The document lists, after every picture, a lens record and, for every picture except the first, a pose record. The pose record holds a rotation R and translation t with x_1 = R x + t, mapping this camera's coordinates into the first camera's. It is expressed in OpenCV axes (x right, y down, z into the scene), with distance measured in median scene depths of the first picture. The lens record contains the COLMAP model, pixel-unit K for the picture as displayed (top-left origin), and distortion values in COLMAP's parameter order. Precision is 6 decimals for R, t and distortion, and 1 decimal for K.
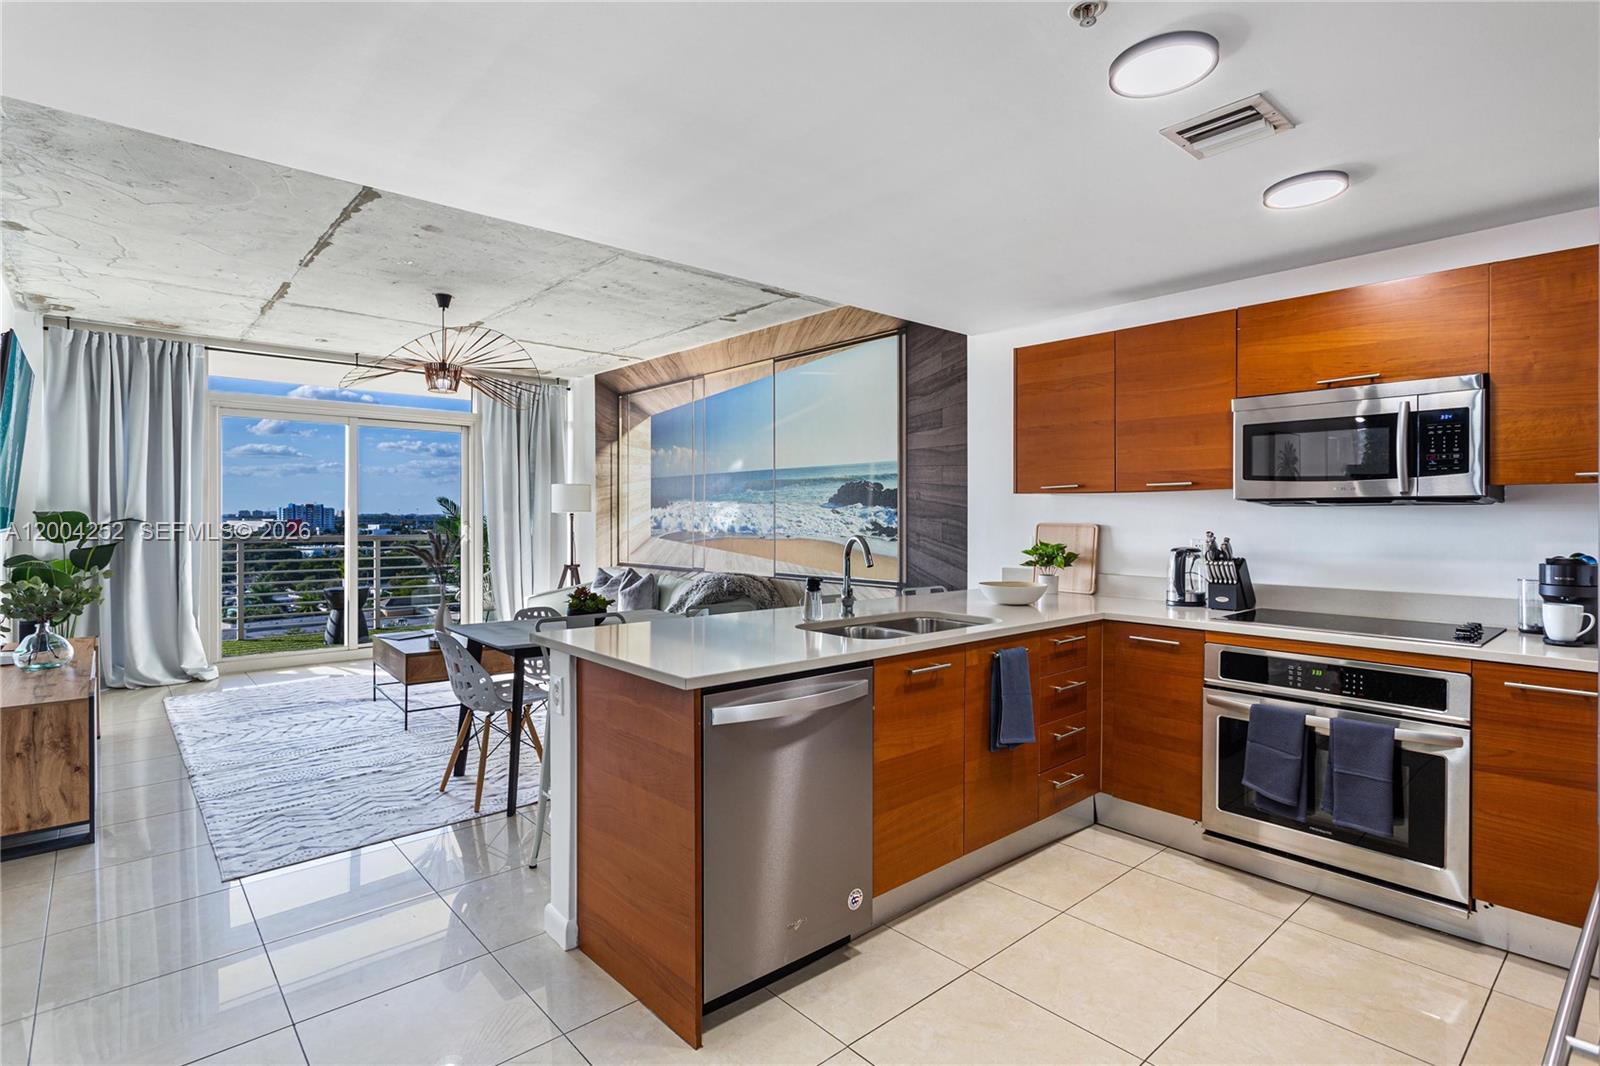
lens RADIAL K [[793.2, 0, 807.6], [0, 793.2, 518.8], [0, 0, 1]] dist [0.000431, 0.001051]
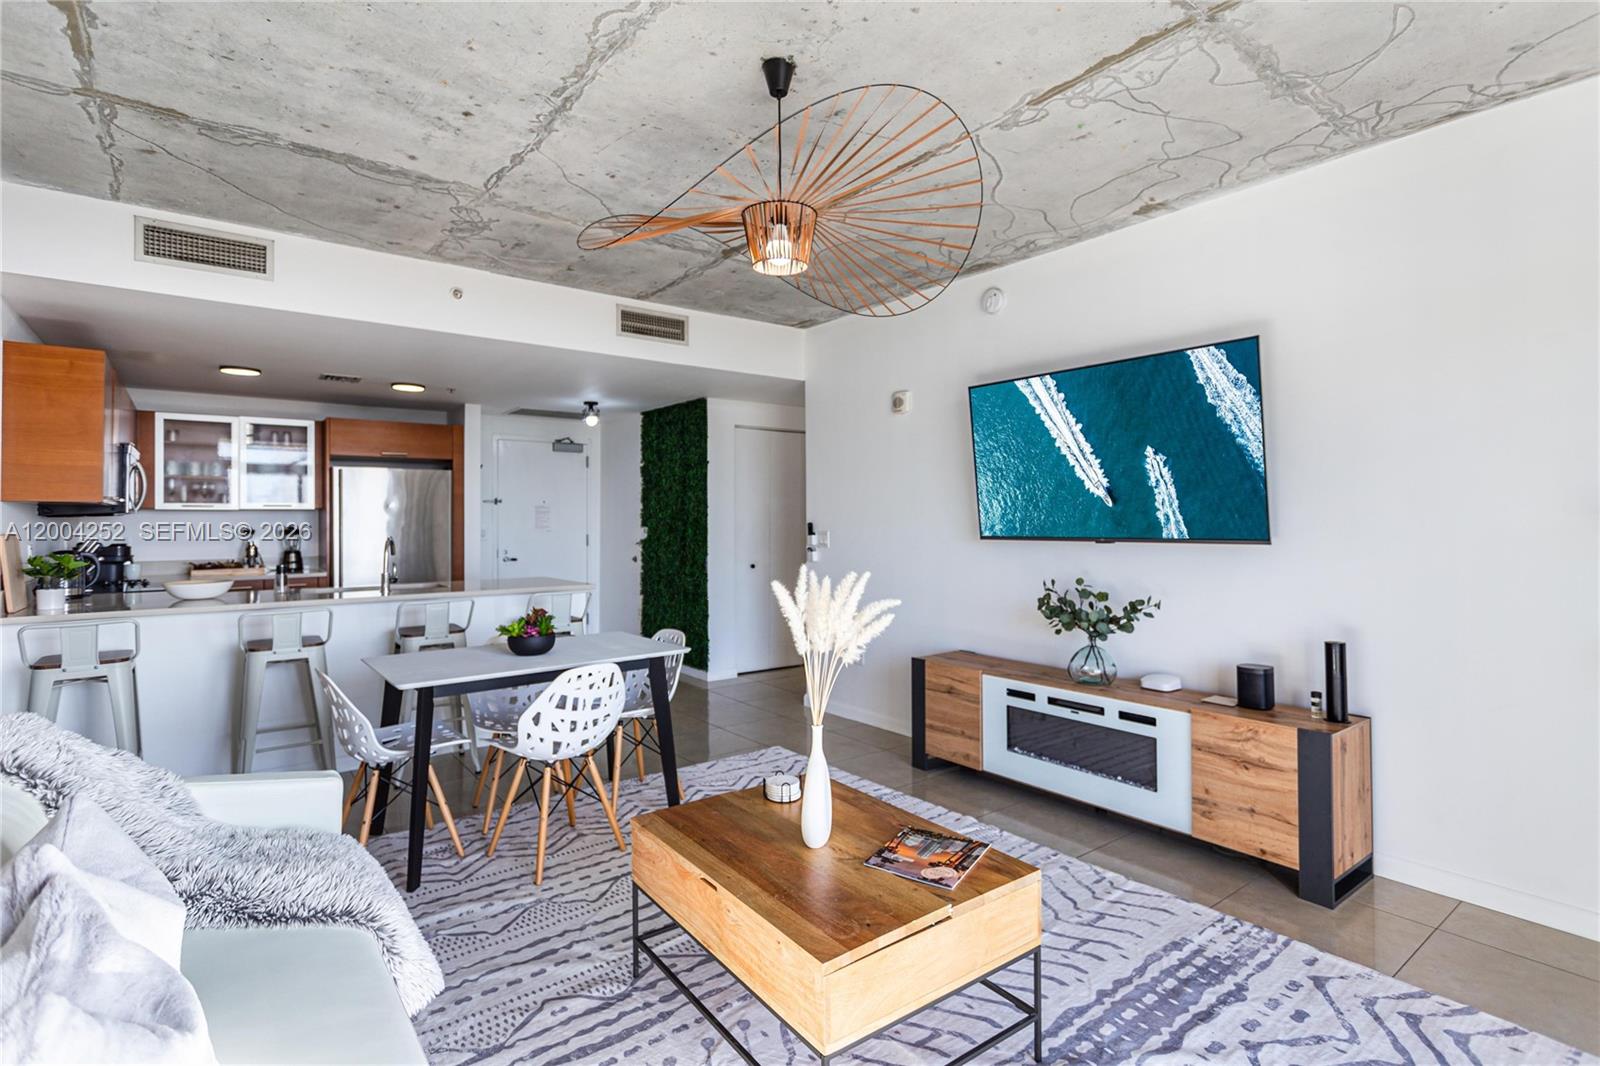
lens RADIAL K [[788.3, 0, 766.4], [0, 788.3, 499.1], [0, 0, 1]] dist [0.015597, 0.000104]
pose [[-0.992955, 0.007167, 0.118277, -0.438271], [0.004488, 0.999728, -0.022896, -0.006245], [-0.118409, -0.022204, -0.992717, 1.261063]]
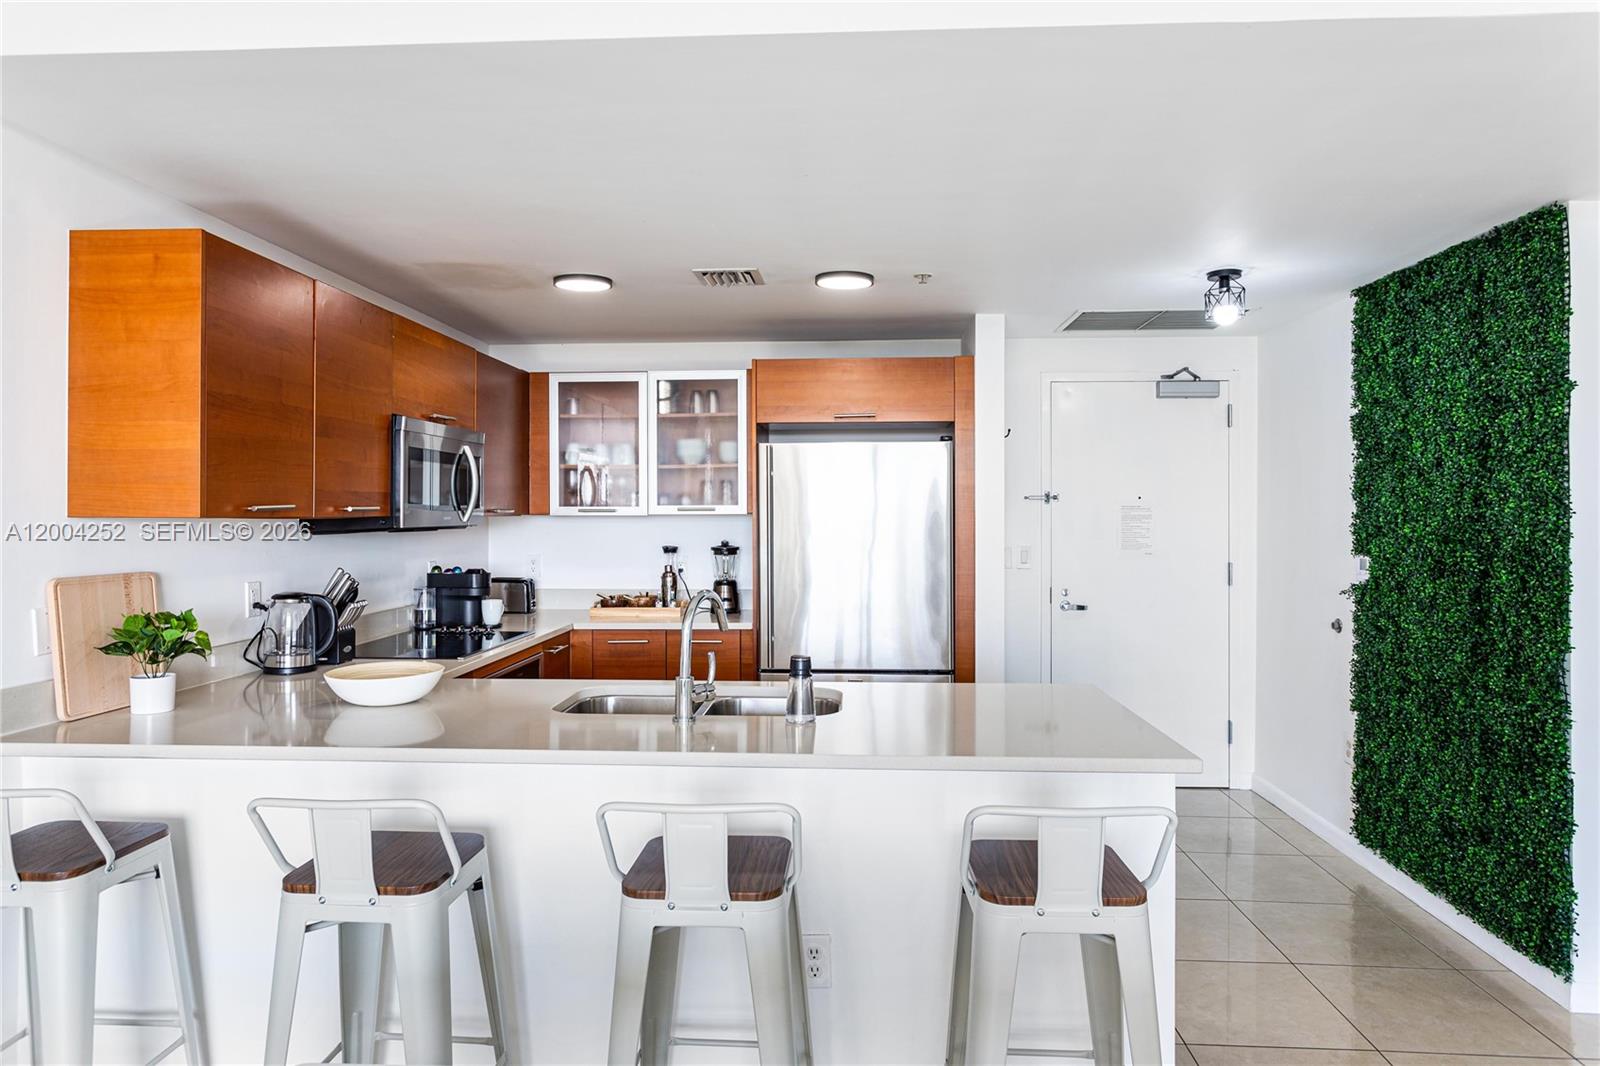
lens RADIAL K [[975.7, 0, 798.3], [0, 975.7, 510.5], [0, 0, 1]] dist [-0.002952, -0.000057]
pose [[-0.706644, 0.000456, 0.707569, -0.297801], [0.002674, 0.999994, 0.002027, -0.024626], [-0.707564, 0.003325, -0.706641, 0.785841]]
